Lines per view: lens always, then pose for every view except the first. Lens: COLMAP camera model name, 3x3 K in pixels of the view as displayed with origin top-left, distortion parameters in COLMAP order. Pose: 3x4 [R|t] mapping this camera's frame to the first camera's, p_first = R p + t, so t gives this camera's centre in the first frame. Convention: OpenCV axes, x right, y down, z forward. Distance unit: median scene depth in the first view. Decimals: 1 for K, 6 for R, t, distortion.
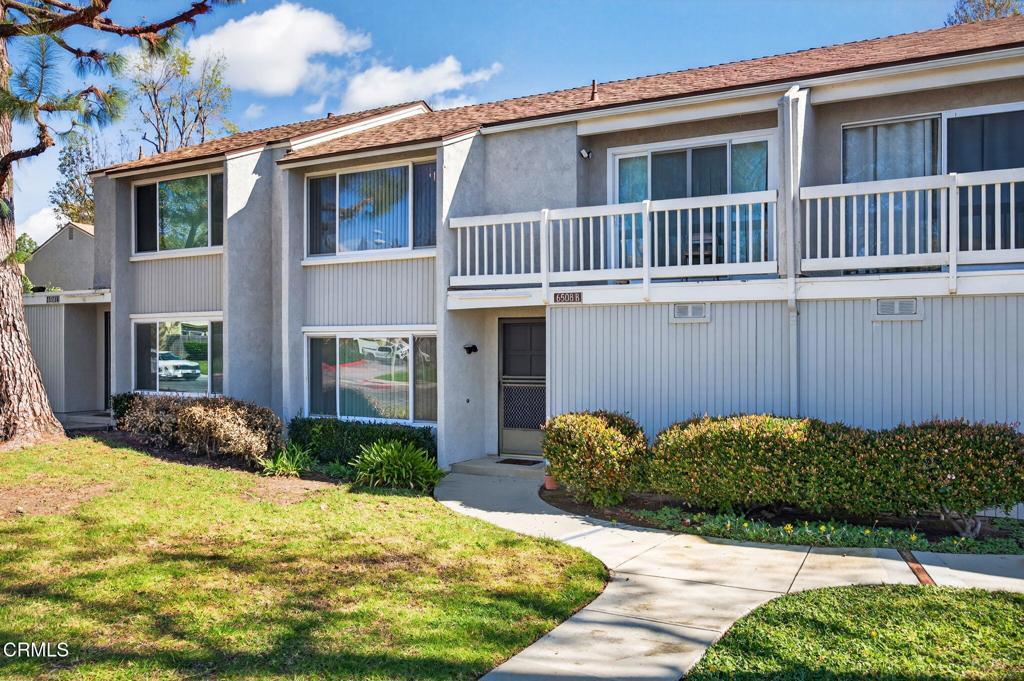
lens RADIAL K [[822.4, 0, 512.5], [0, 822.4, 326.8], [0, 0, 1]] dist [-0.007923, -0.000754]
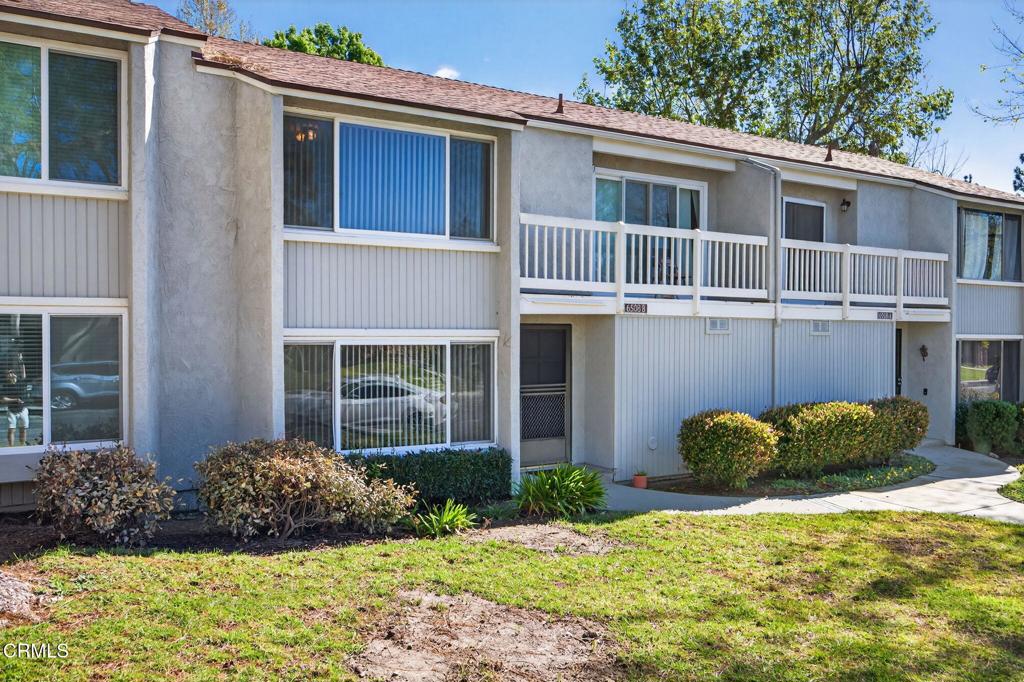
lens RADIAL K [[823.4, 0, 512.0], [0, 823.4, 341.0], [0, 0, 1]] dist [0.001900, 0.002058]
pose [[0.498122, 0.001773, 0.867105, -0.870037], [-0.019000, 0.999780, 0.008871, 0.000561], [-0.866899, -0.020894, 0.498046, 0.561594]]
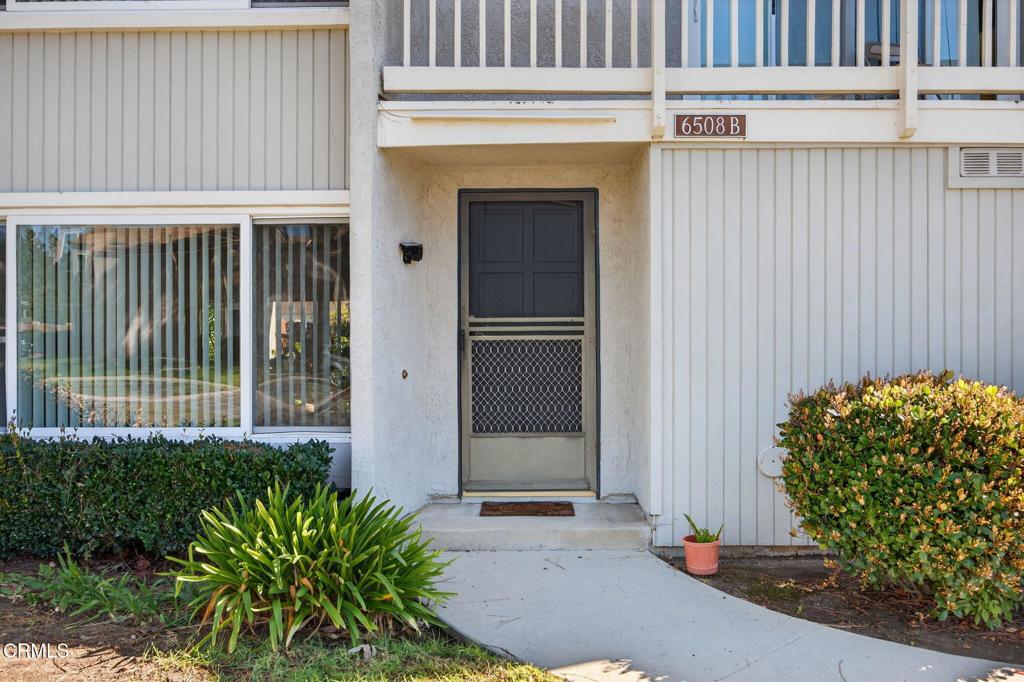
lens RADIAL K [[823.4, 0, 512.0], [0, 823.4, 341.0], [0, 0, 1]] dist [0.001900, 0.002058]
pose [[0.873977, 0.002884, 0.485959, -0.218431], [-0.009921, 0.999880, 0.011909, 0.068848], [-0.485866, -0.015229, 0.873900, 0.619760]]
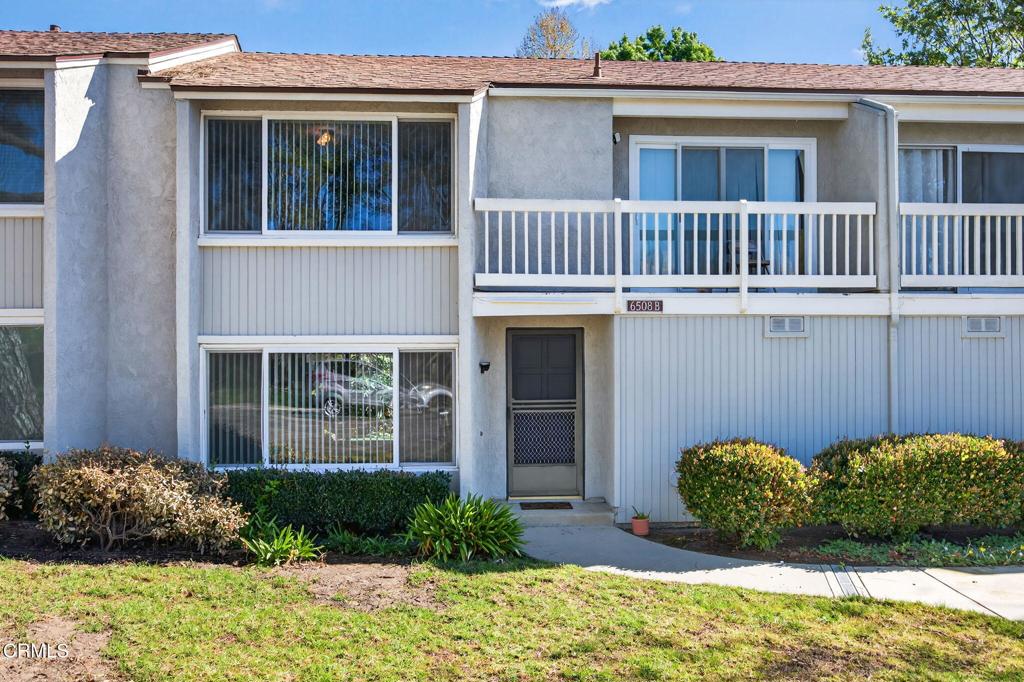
lens RADIAL K [[849.7, 0, 503.5], [0, 849.7, 343.3], [0, 0, 1]] dist [-0.001205, -0.002189]
pose [[0.840111, 0.006915, 0.542370, -0.489172], [-0.009381, 0.999954, 0.001781, 0.002581], [-0.542333, -0.006584, 0.840138, 0.319603]]
